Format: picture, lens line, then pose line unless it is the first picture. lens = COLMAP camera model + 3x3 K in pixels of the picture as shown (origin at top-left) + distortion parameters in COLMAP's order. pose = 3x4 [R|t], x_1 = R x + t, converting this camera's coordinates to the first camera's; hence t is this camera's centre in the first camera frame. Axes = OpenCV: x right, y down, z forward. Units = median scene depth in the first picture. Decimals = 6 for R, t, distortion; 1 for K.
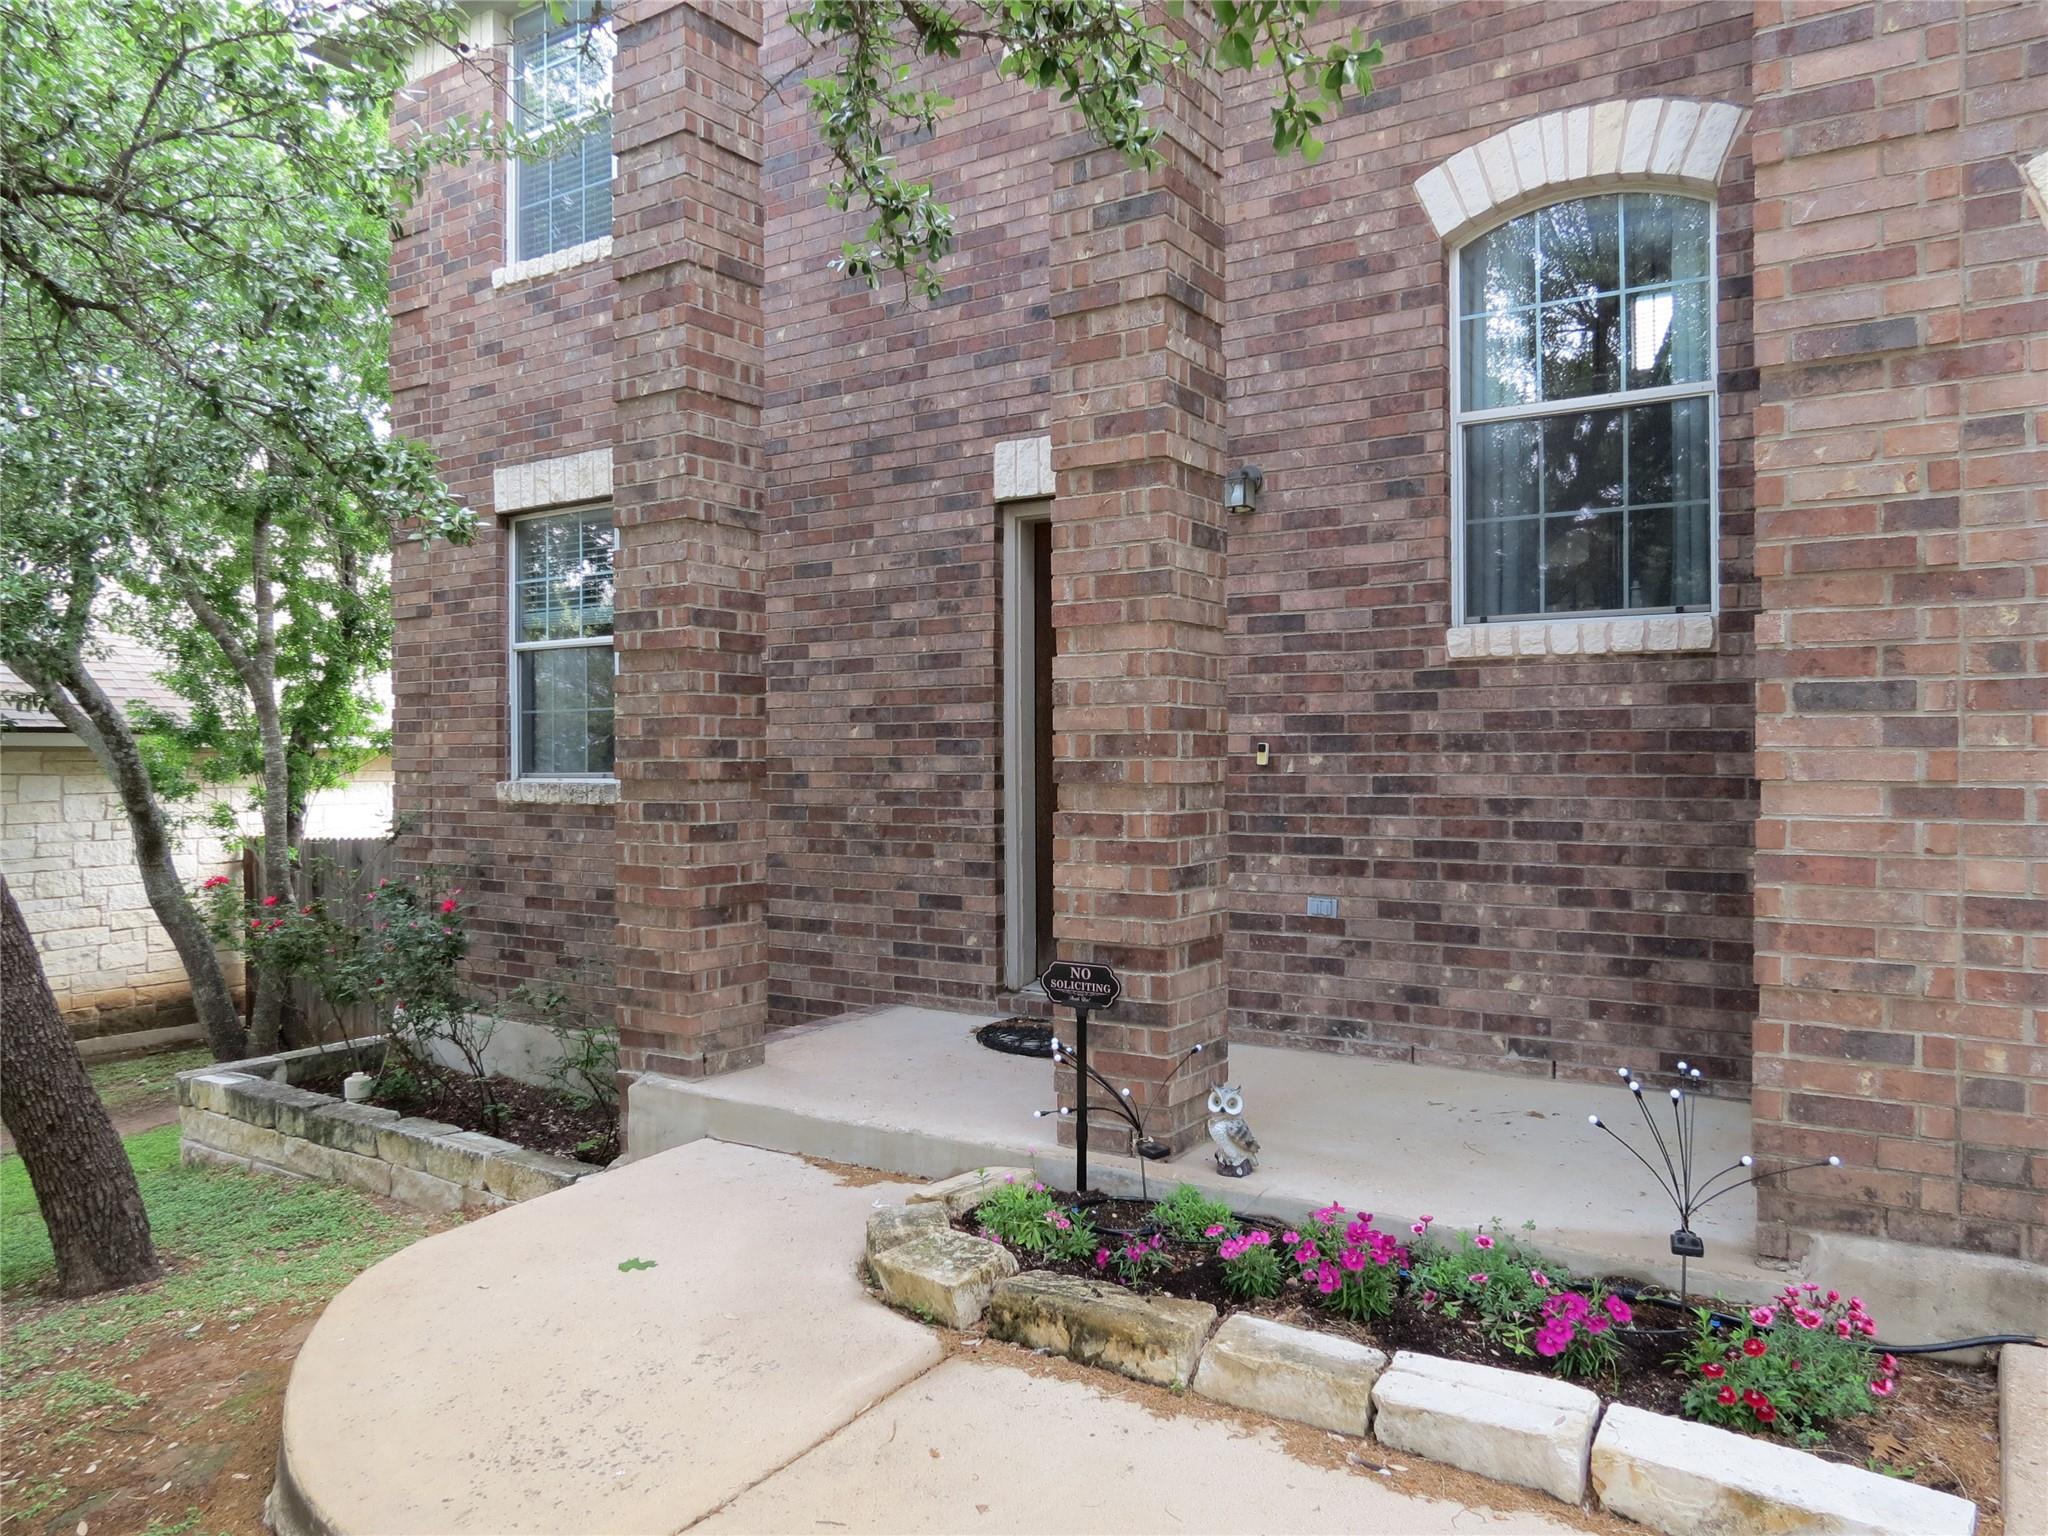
lens RADIAL K [[1433.3, 0, 1020.0], [0, 1433.3, 776.4], [0, 0, 1]] dist [-0.035986, 0.018928]
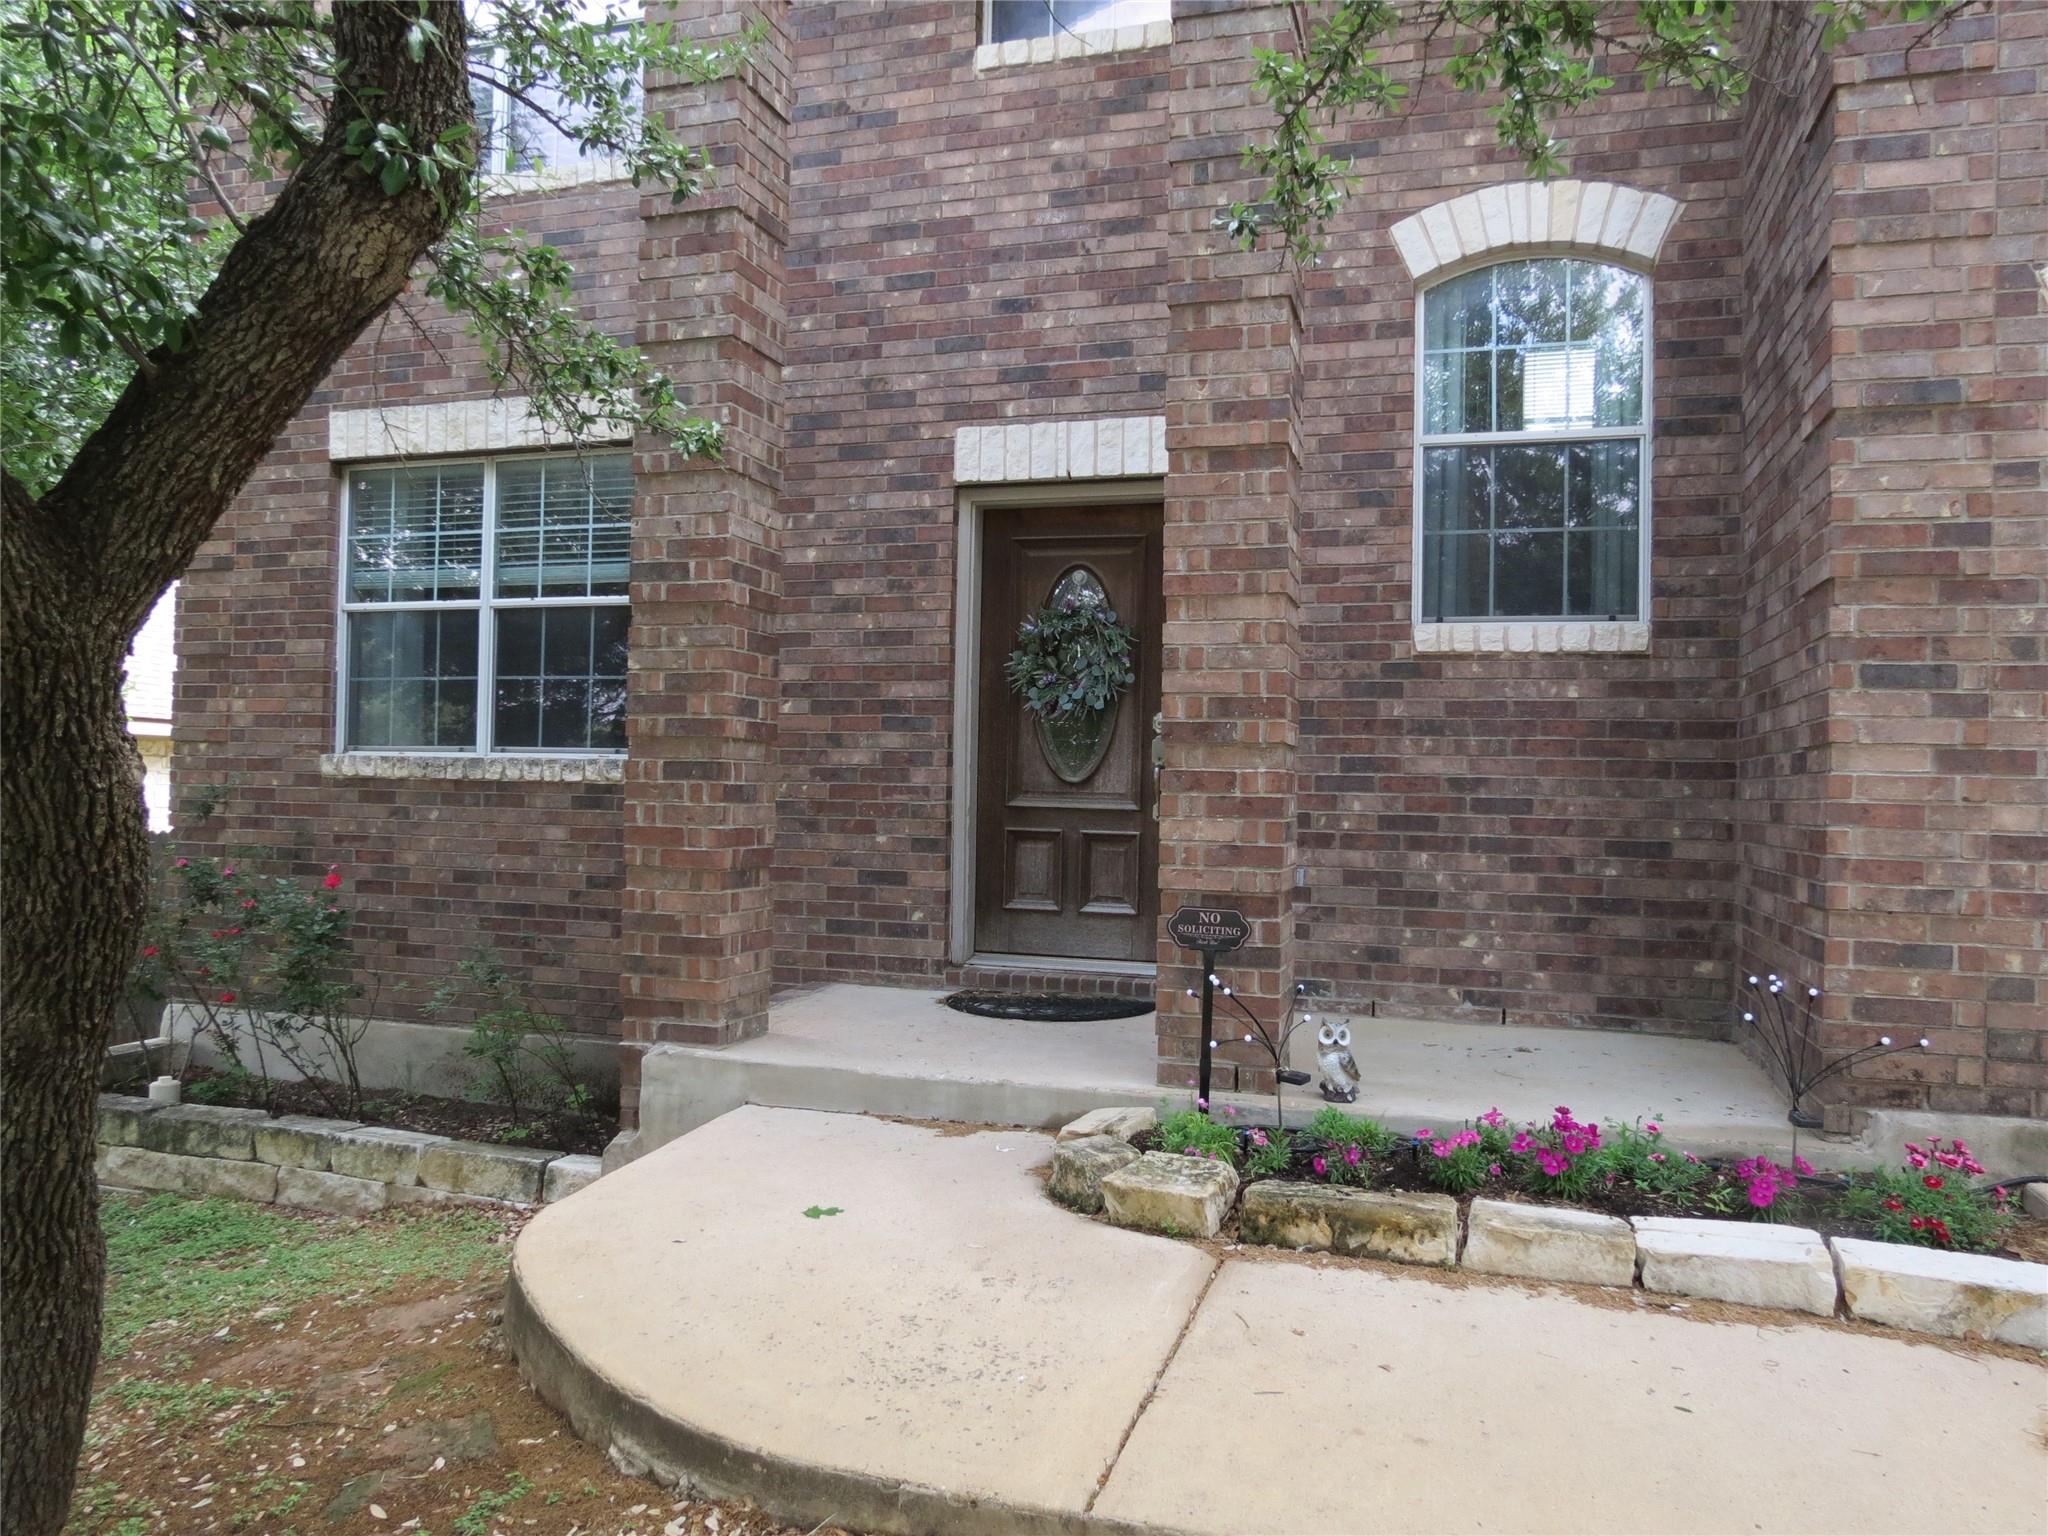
lens RADIAL K [[1433.3, 0, 1018.2], [0, 1433.3, 775.8], [0, 0, 1]] dist [-0.035986, 0.018928]
pose [[0.960354, 0.026302, 0.277540, -0.329624], [-0.021071, 0.999540, -0.021812, 0.048596], [-0.277986, 0.015099, 0.960467, 0.012139]]
